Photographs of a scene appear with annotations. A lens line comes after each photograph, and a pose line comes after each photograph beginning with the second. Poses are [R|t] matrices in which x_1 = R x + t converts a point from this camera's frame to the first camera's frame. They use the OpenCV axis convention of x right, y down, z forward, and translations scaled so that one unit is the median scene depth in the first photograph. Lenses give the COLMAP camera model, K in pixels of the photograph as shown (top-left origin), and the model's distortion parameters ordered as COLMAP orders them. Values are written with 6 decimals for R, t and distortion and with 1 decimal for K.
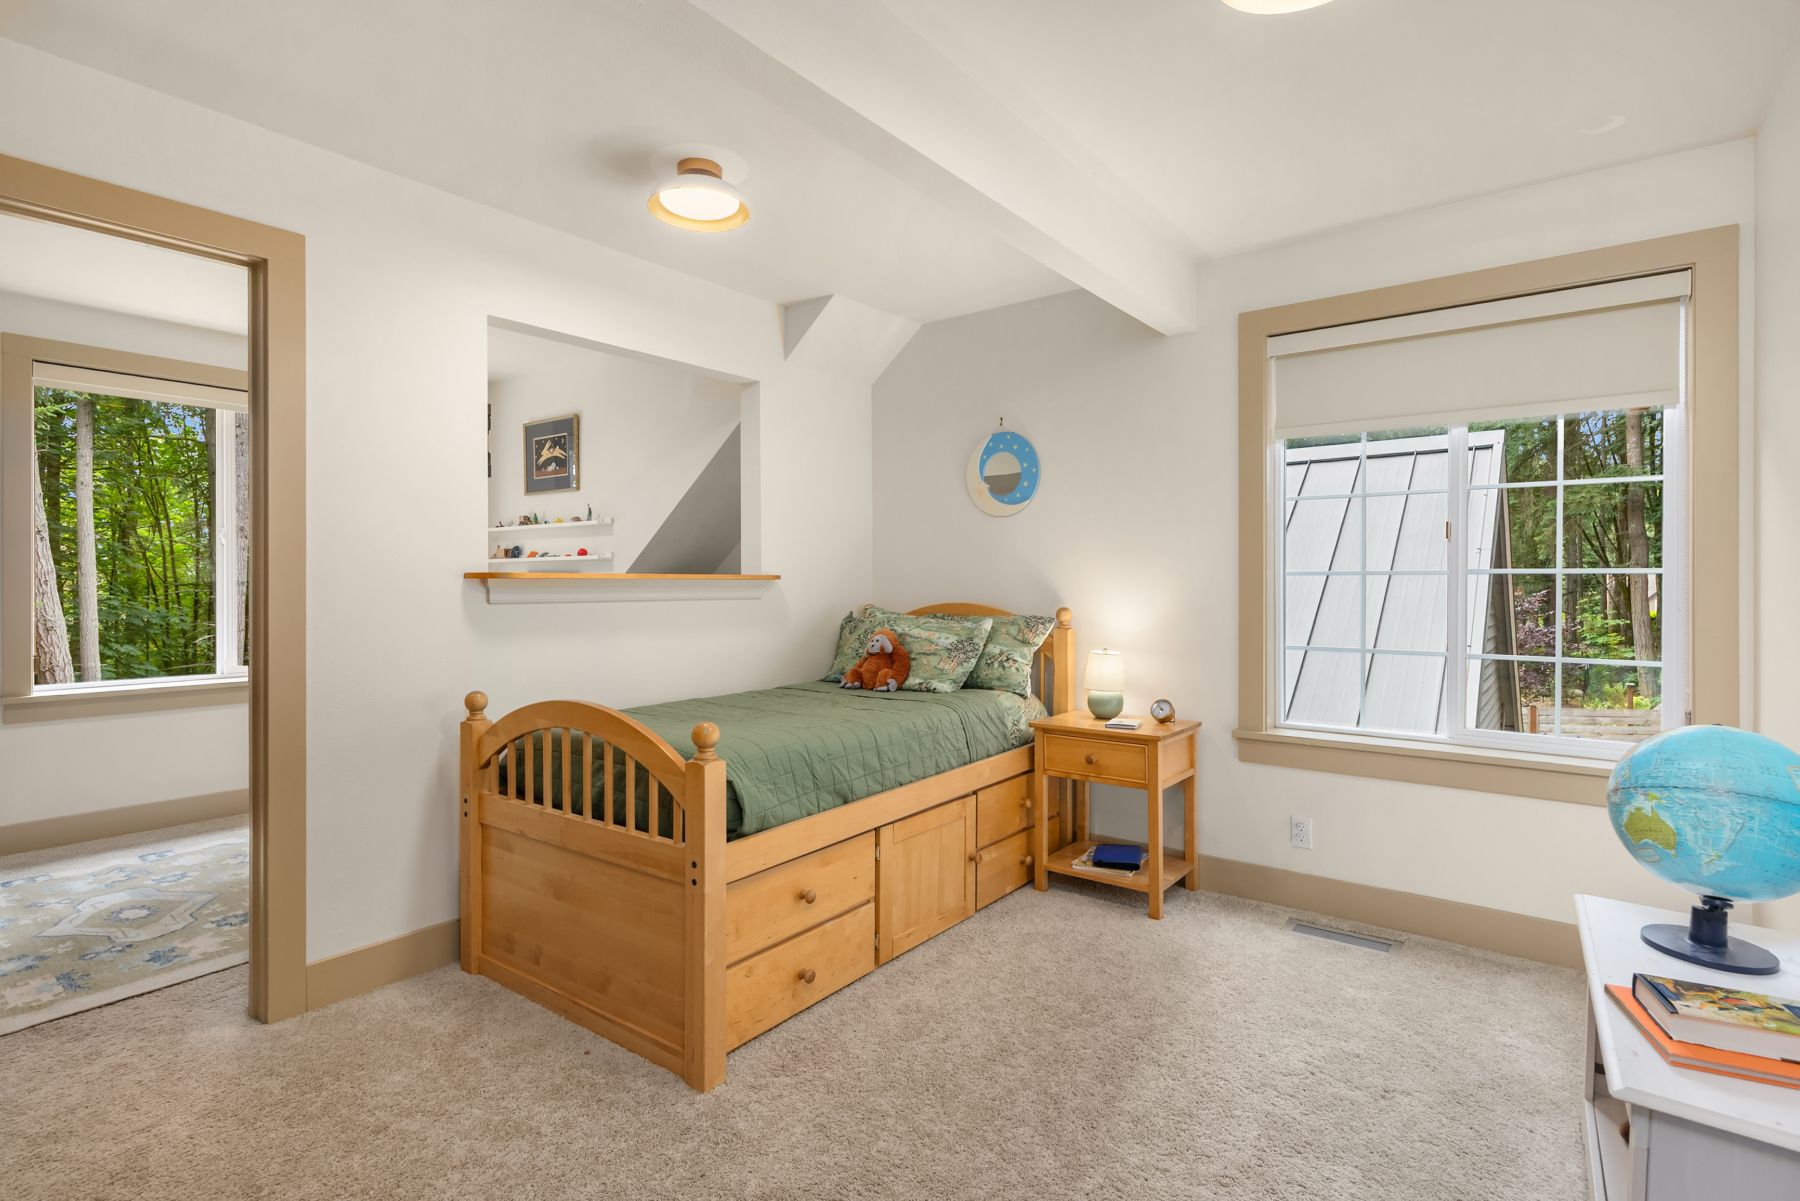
lens RADIAL K [[854.3, 0, 886.8], [0, 854.3, 595.1], [0, 0, 1]] dist [0.002452, -0.000695]
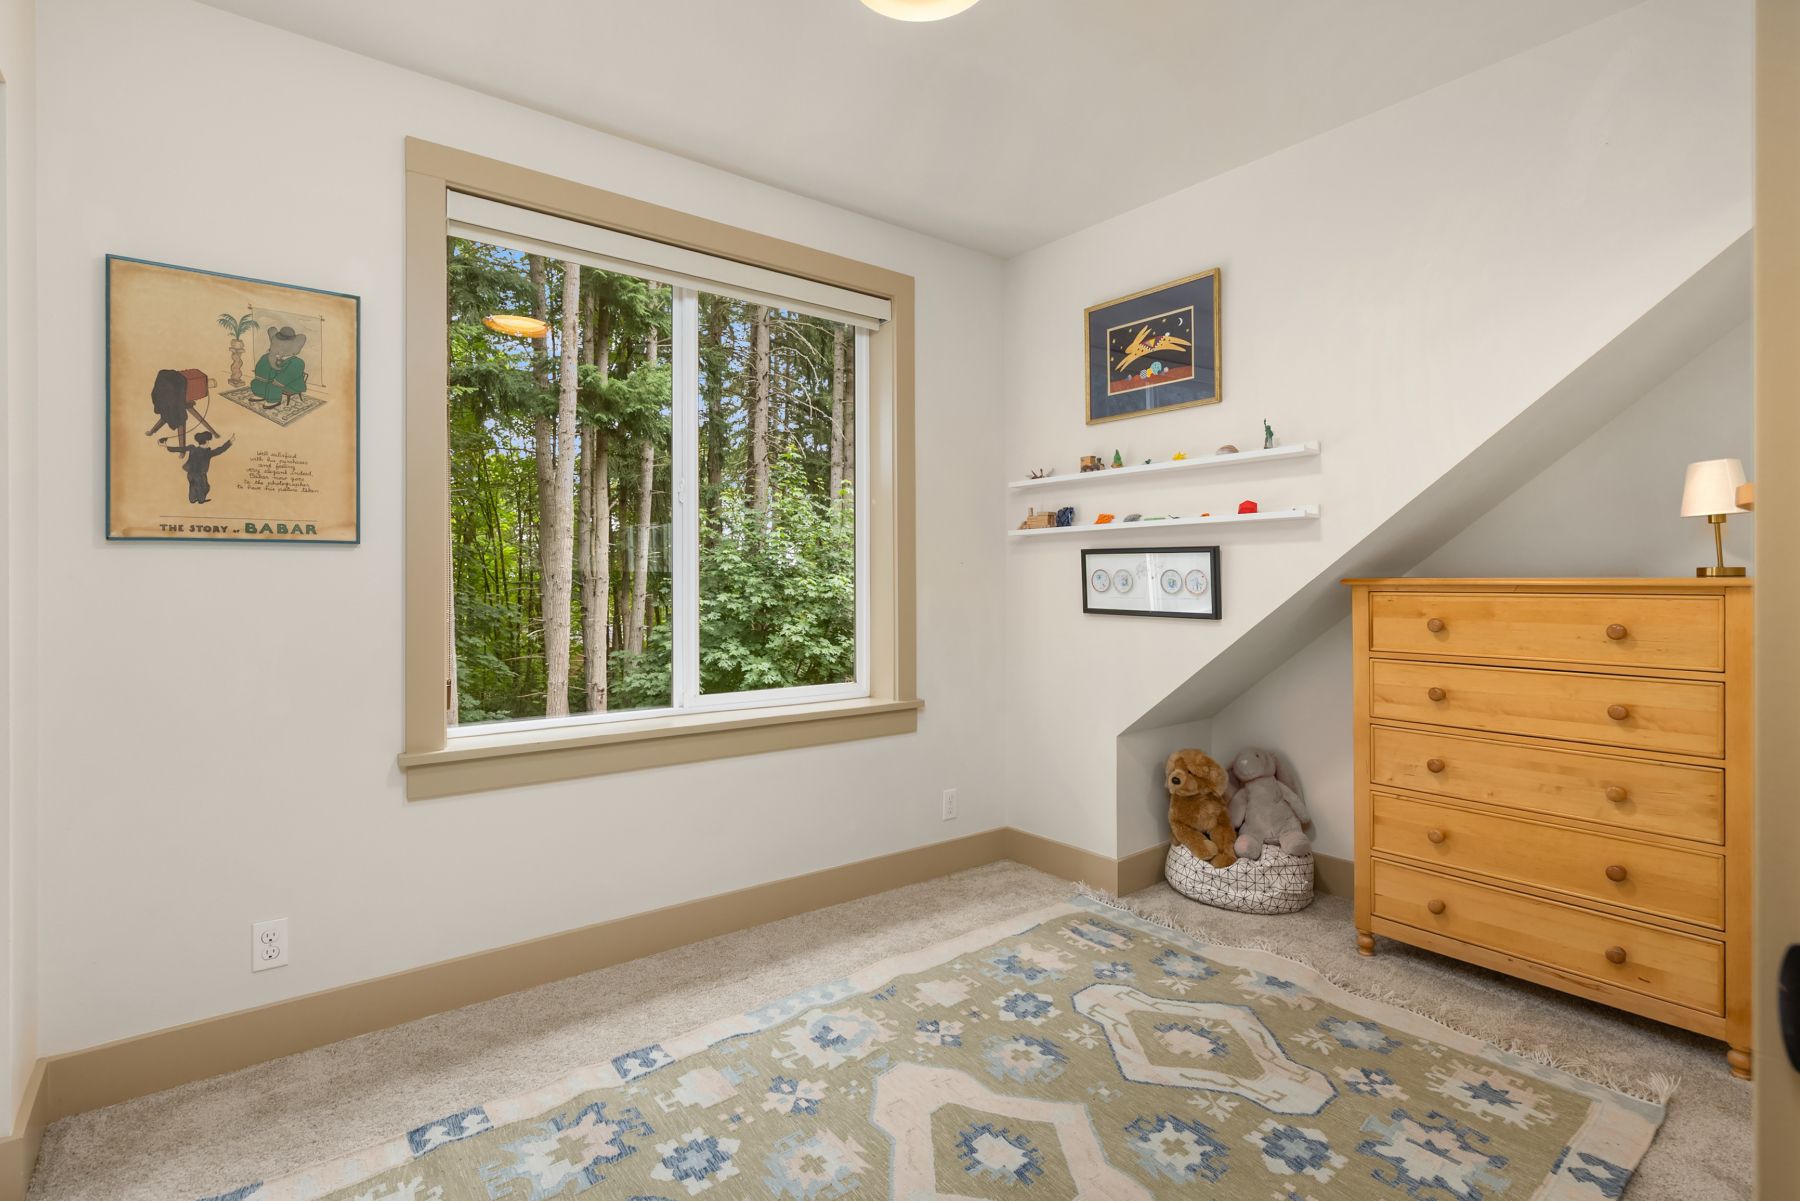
lens RADIAL K [[854.3, 0, 910.2], [0, 854.3, 587.9], [0, 0, 1]] dist [0.002452, -0.000695]
pose [[0.969600, -0.002001, -0.244687, -0.404426], [0.000528, 0.999981, -0.006085, 0.005631], [0.244695, 0.005771, 0.969583, 0.376494]]
